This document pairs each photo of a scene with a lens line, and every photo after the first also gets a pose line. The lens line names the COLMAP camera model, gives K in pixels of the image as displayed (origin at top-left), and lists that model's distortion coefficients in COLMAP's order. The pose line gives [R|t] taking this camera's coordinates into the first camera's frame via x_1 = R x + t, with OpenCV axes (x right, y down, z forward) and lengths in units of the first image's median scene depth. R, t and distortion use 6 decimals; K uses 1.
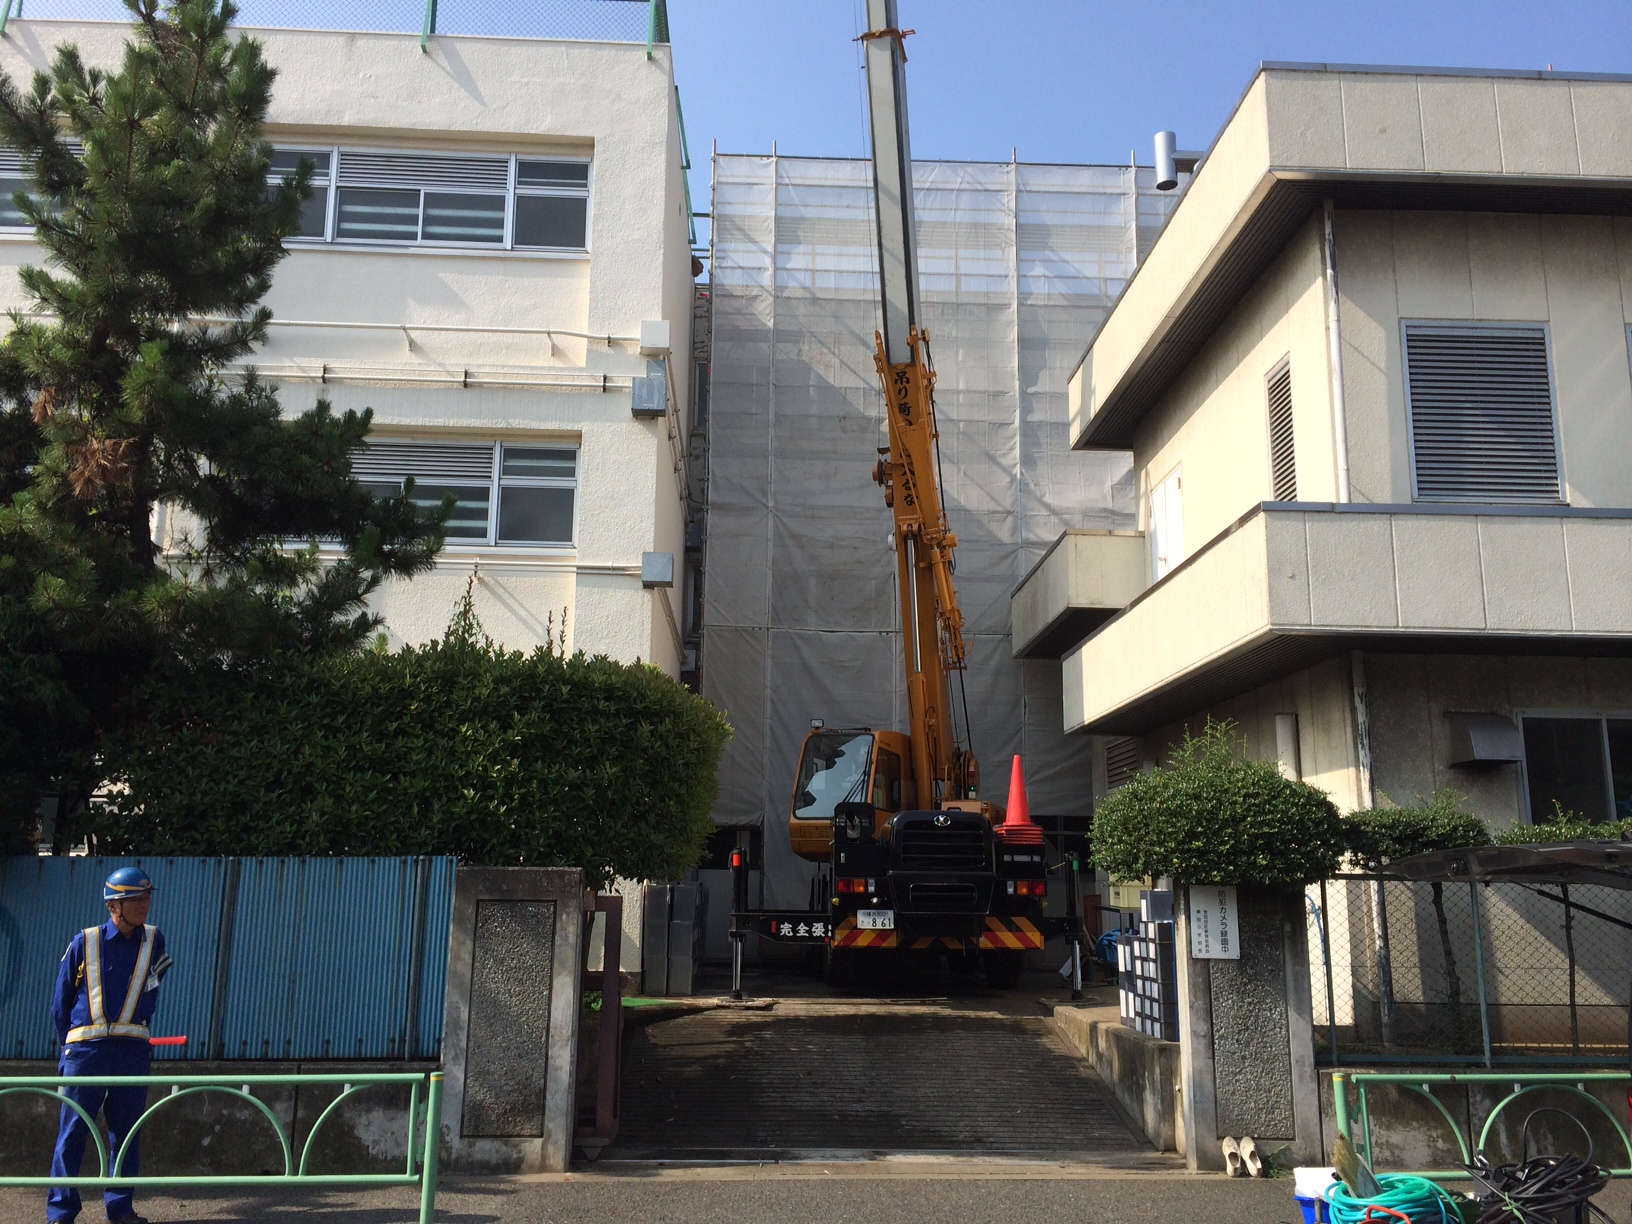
lens RADIAL K [[1406.0, 0, 816.0], [0, 1406.0, 612.0], [0, 0, 1]] dist [0.088200, -0.130234]
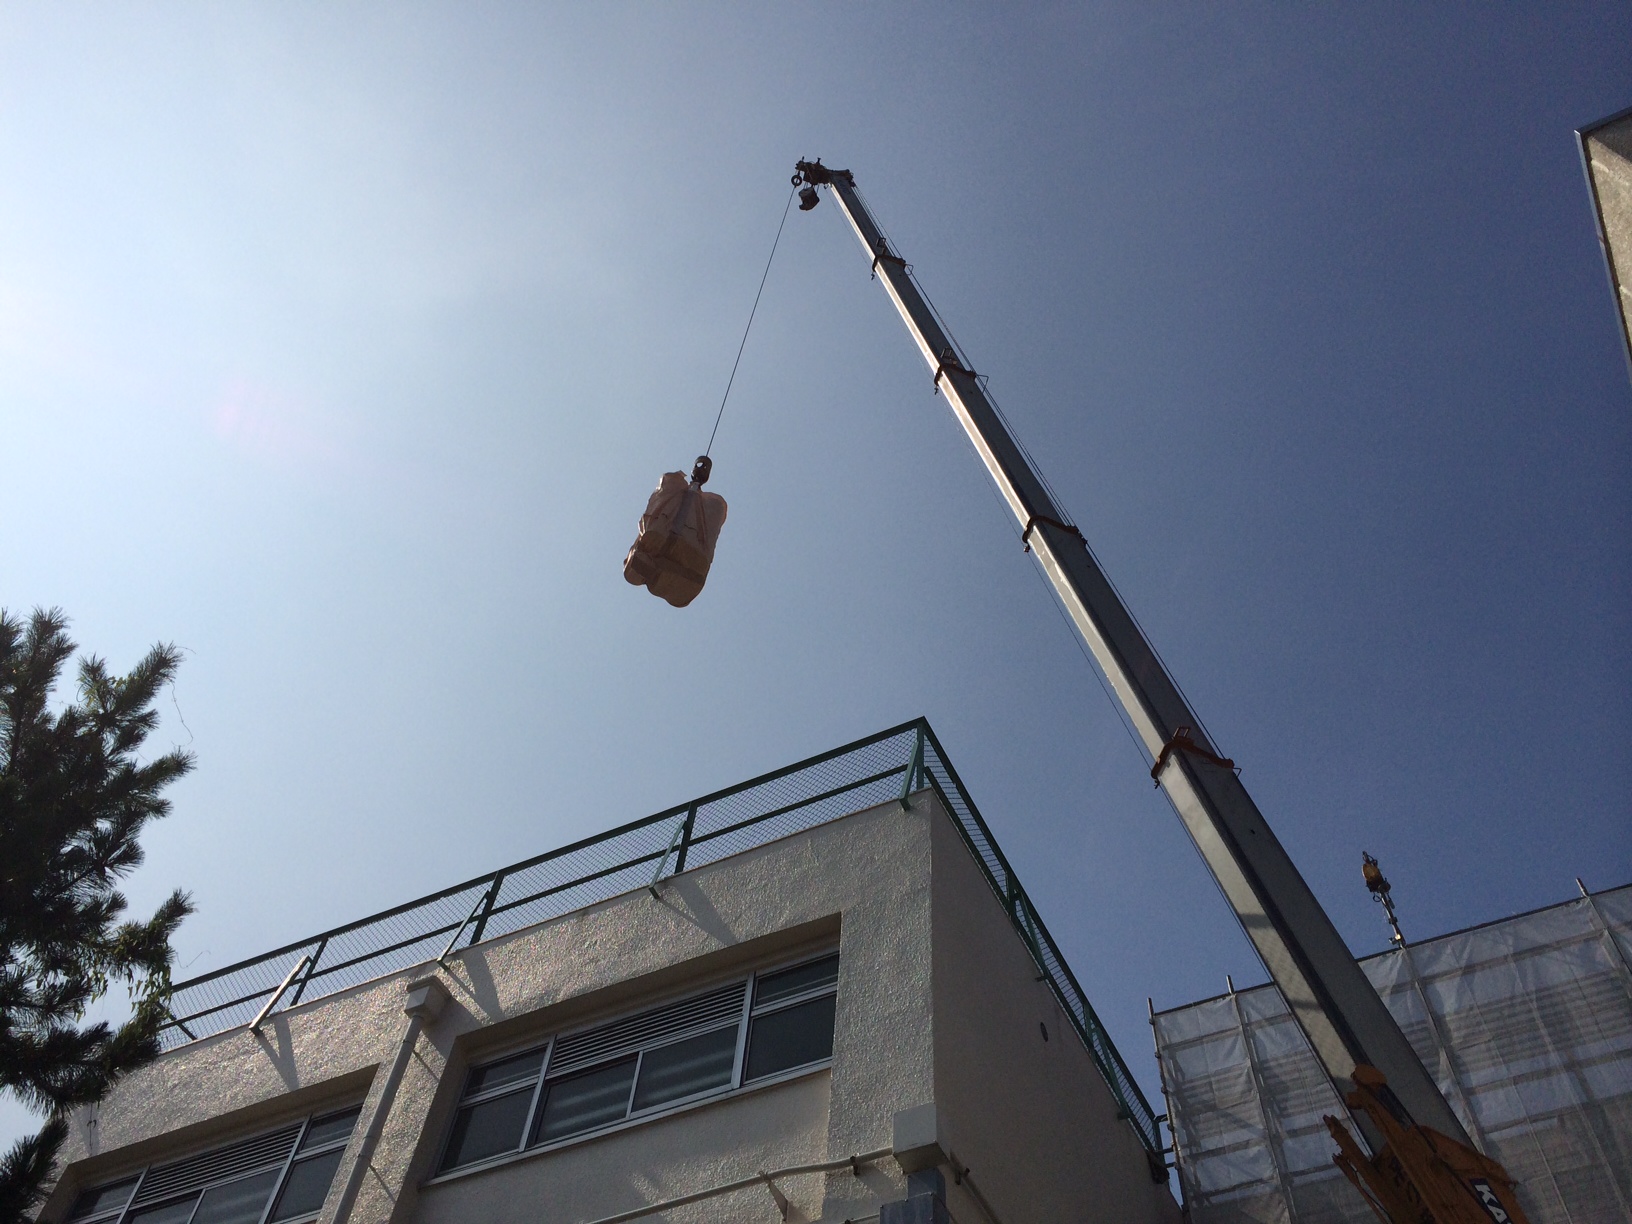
lens RADIAL K [[1406.0, 0, 816.0], [0, 1406.0, 612.0], [0, 0, 1]] dist [0.088200, -0.130234]
pose [[0.869704, -0.386987, -0.306359, 0.112972], [0.045451, 0.680850, -0.731011, 0.087594], [0.491477, 0.621839, 0.609727, 0.457319]]
